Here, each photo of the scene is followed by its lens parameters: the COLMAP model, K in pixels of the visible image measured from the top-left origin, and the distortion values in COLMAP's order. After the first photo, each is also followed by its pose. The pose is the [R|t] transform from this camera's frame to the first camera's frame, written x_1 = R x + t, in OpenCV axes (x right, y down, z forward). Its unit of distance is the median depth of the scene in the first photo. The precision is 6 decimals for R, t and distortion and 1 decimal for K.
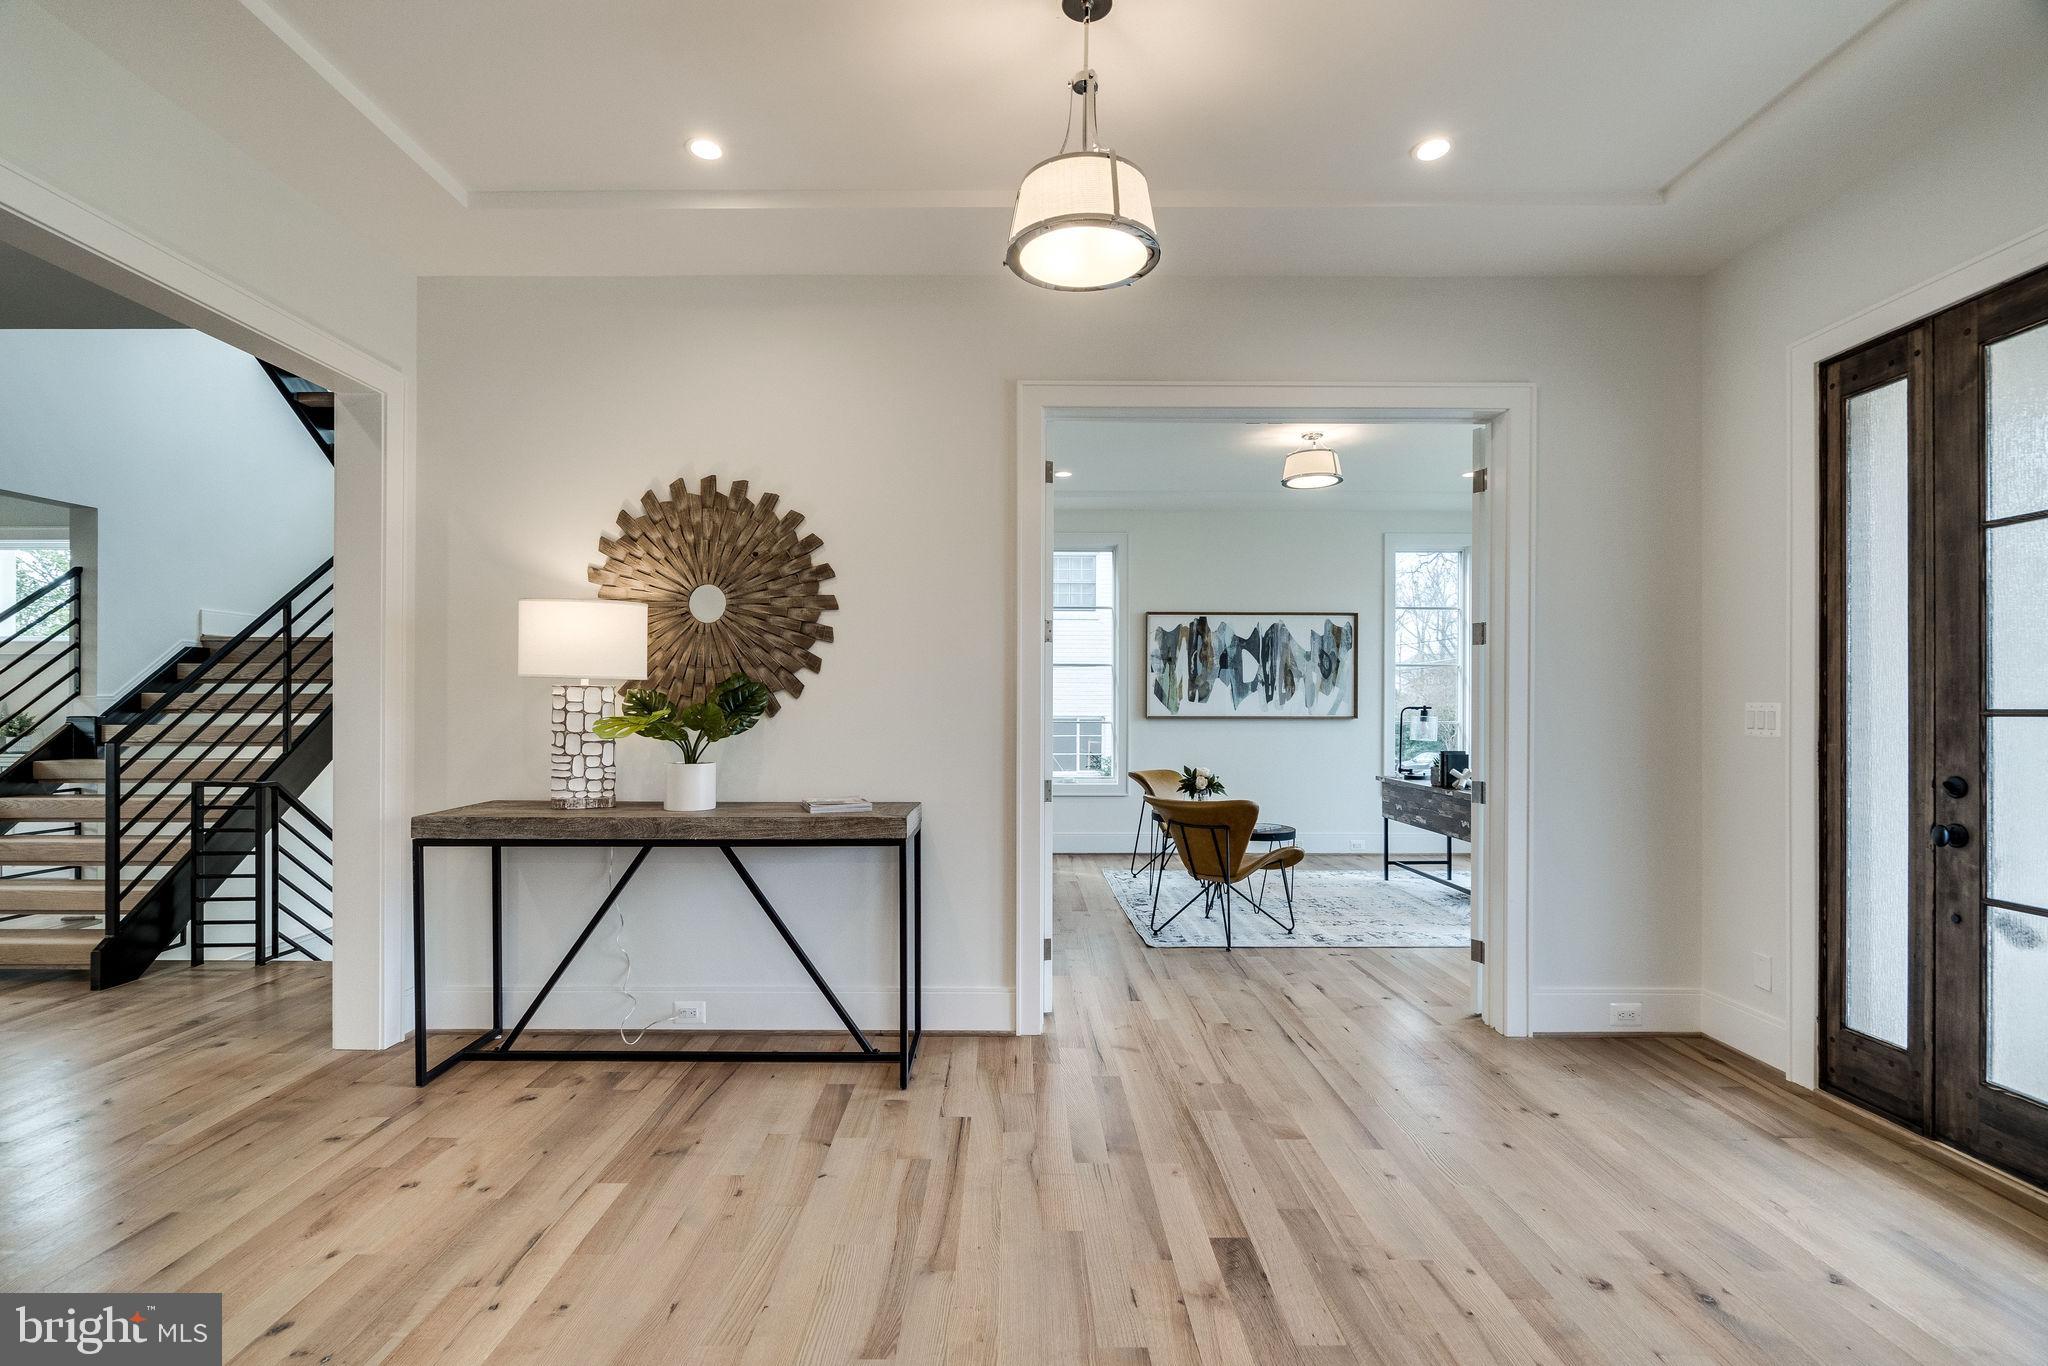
lens RADIAL K [[945.2, 0, 1005.9], [0, 945.2, 703.5], [0, 0, 1]] dist [-0.000096, -0.000163]
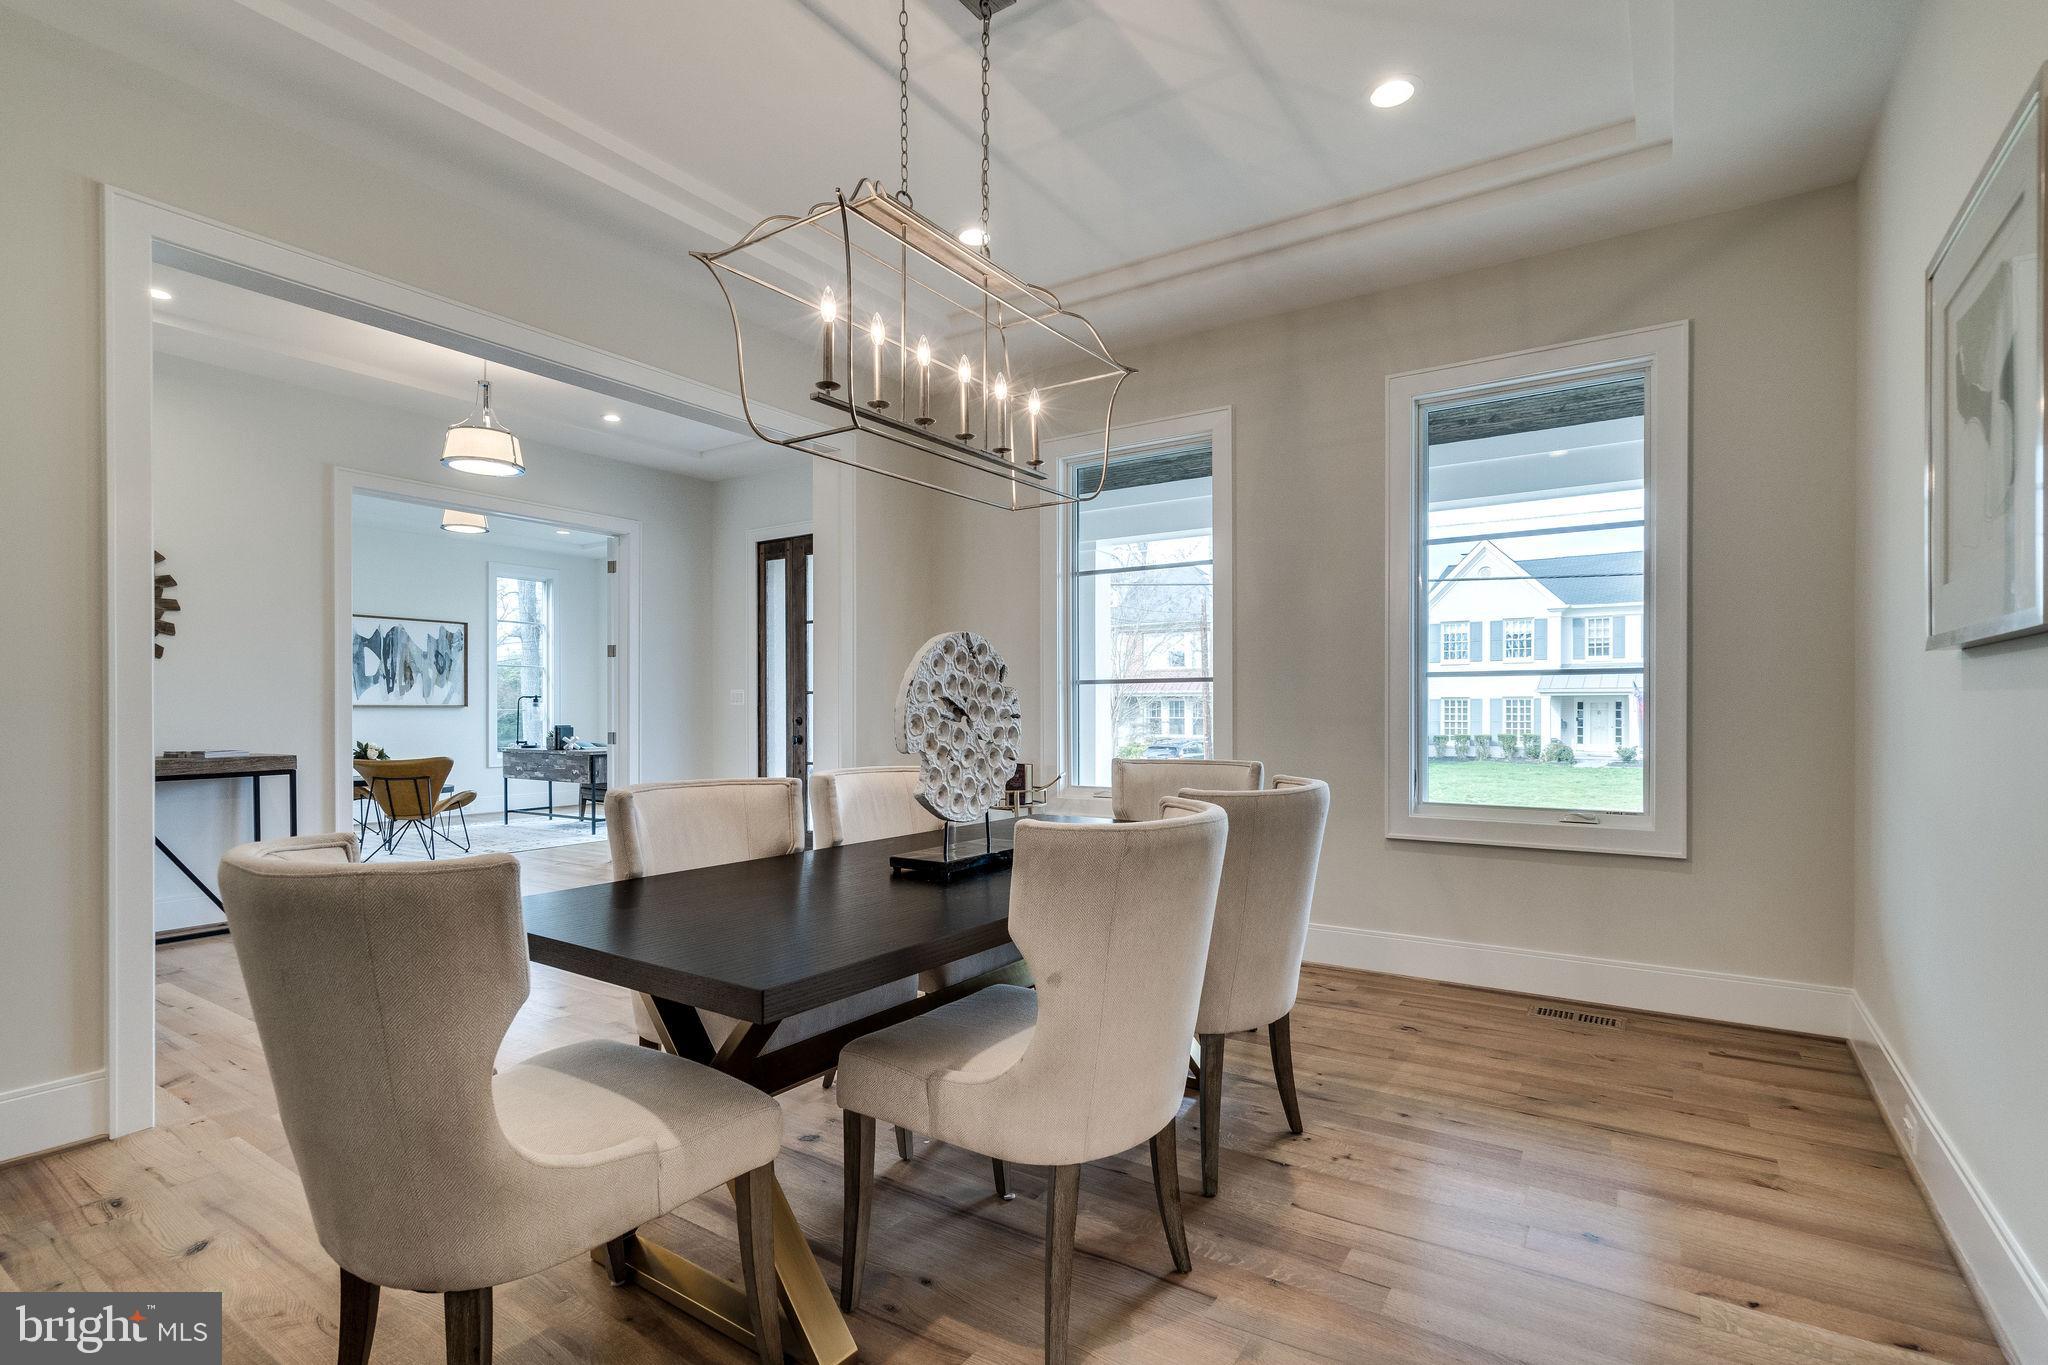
lens RADIAL K [[945.2, 0, 1005.9], [0, 945.2, 703.0], [0, 0, 1]] dist [-0.000096, -0.000163]
pose [[0.565587, 0.000837, 0.824688, -0.258217], [0.002019, 0.999995, -0.002399, 0.015166], [-0.824686, 0.003022, 0.565582, -0.297557]]
